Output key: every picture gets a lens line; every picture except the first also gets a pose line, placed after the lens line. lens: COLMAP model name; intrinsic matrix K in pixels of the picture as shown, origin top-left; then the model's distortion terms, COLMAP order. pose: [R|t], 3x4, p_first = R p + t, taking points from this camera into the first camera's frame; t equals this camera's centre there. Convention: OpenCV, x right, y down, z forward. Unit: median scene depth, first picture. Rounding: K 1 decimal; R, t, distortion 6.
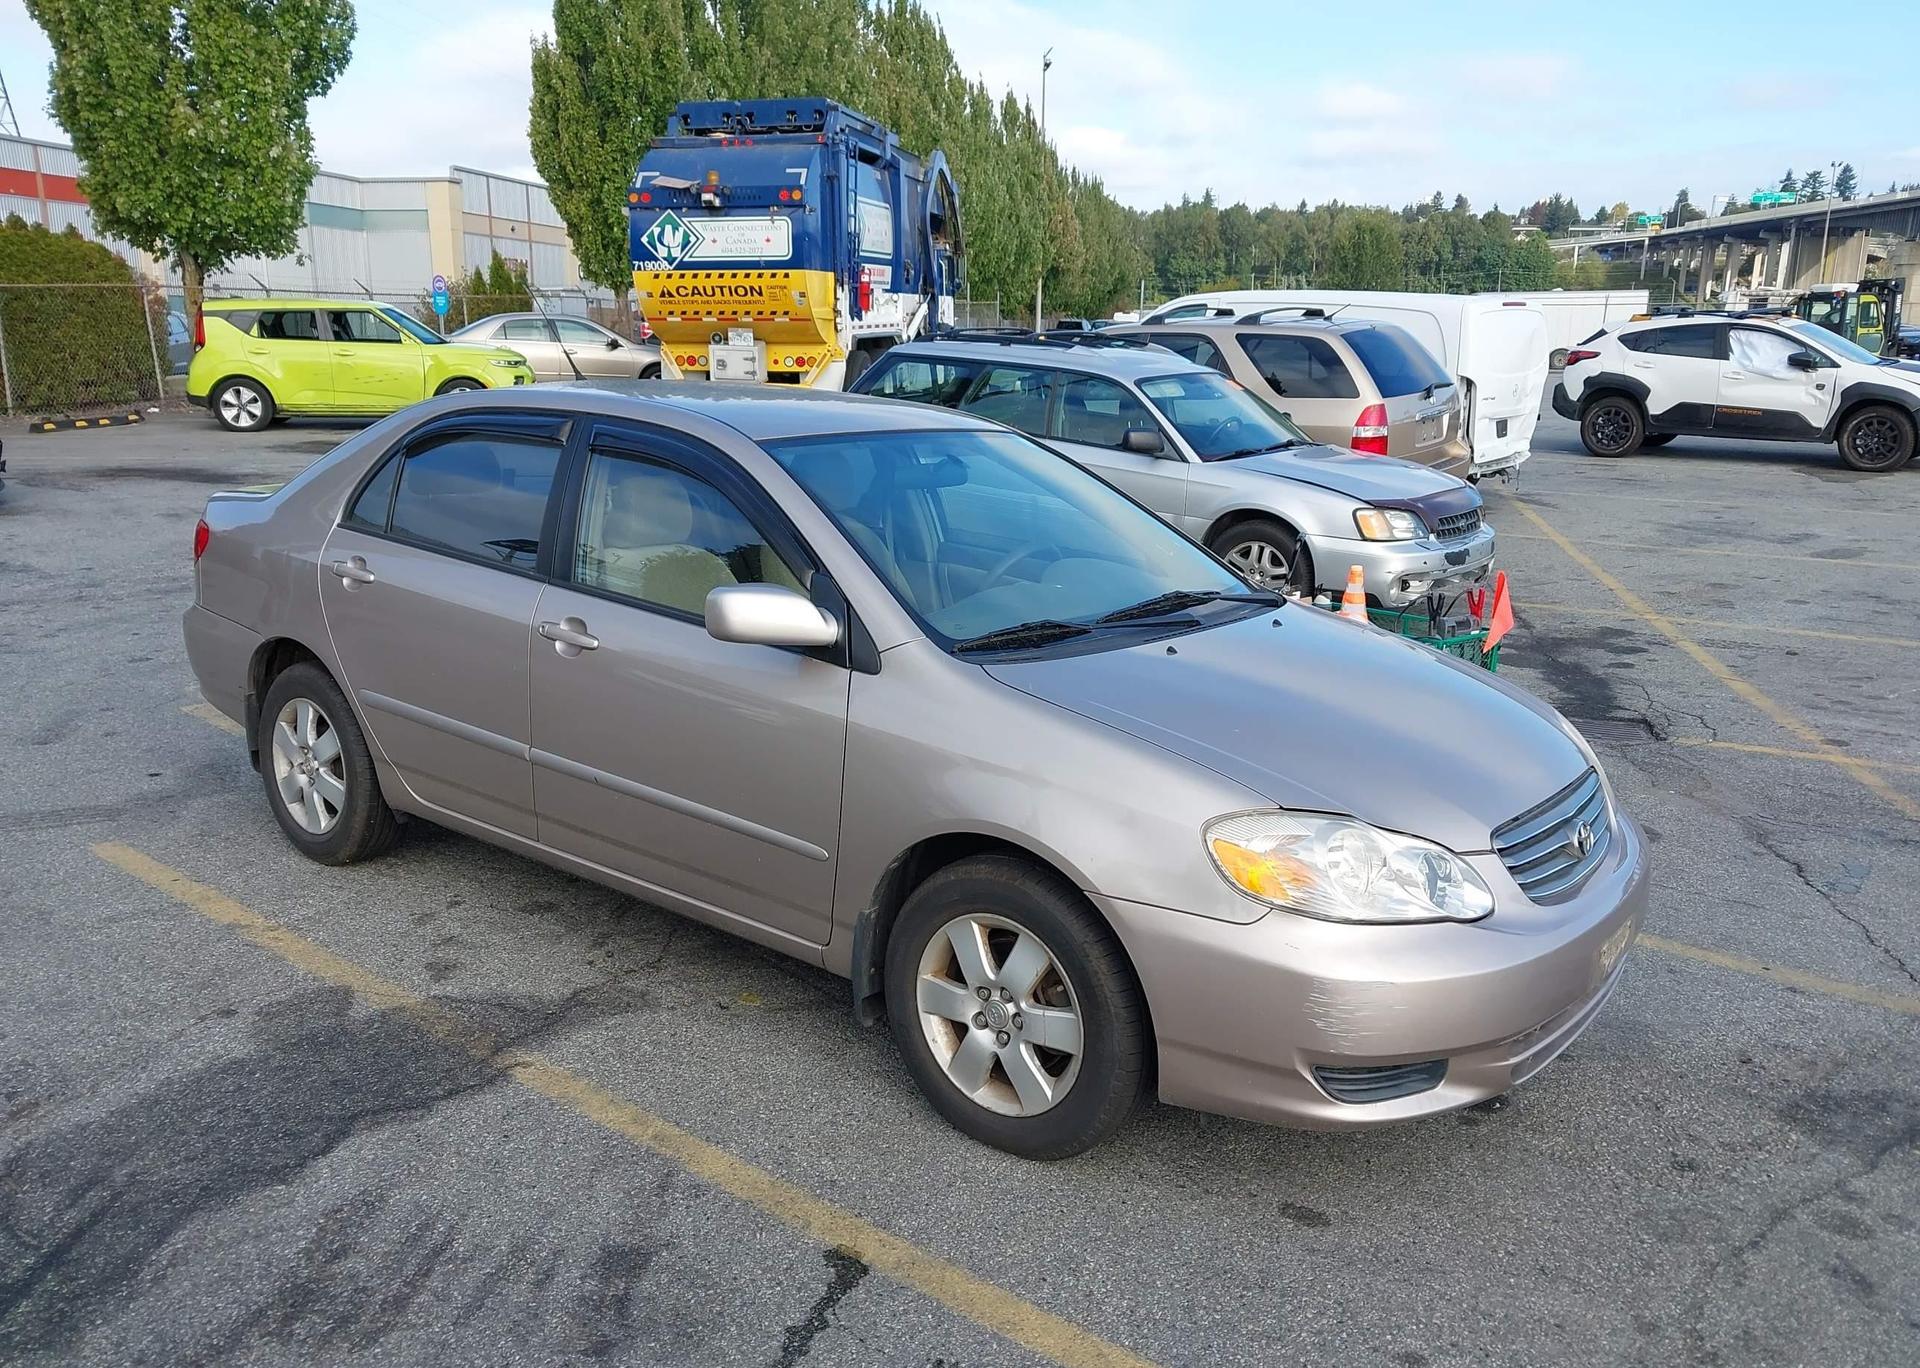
lens RADIAL K [[1533.2, 0, 946.6], [0, 1533.2, 685.0], [0, 0, 1]] dist [0.010488, -0.019038]
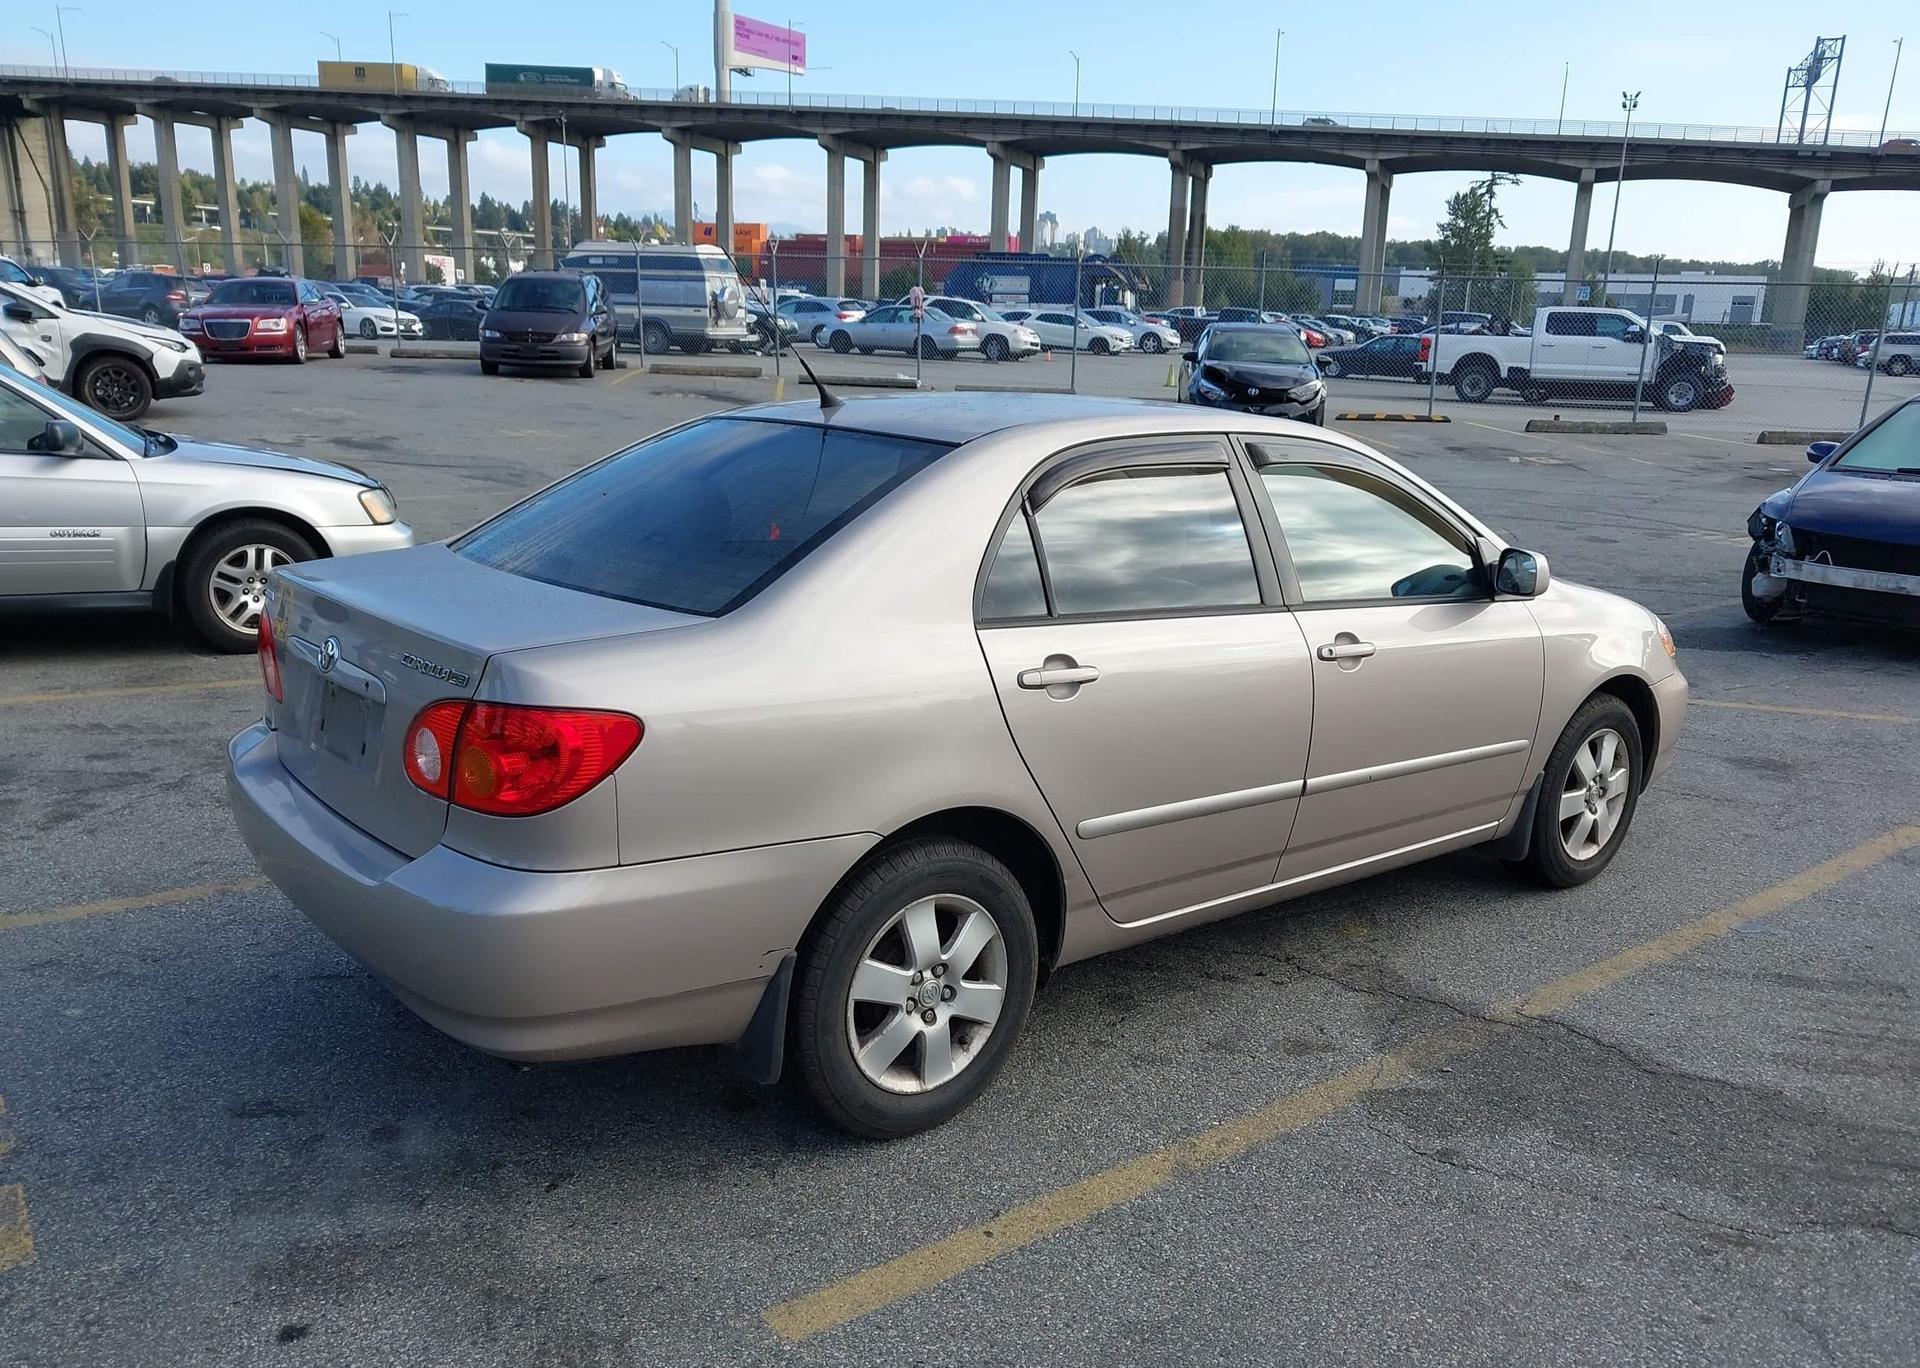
lens RADIAL K [[1533.2, 0, 968.6], [0, 1533.2, 691.7], [0, 0, 1]] dist [0.010488, -0.019038]
pose [[0.202849, -0.231089, 0.951551, -0.515727], [0.186640, 0.963064, 0.194098, -0.101157], [-0.961258, 0.138225, 0.238487, 0.409607]]
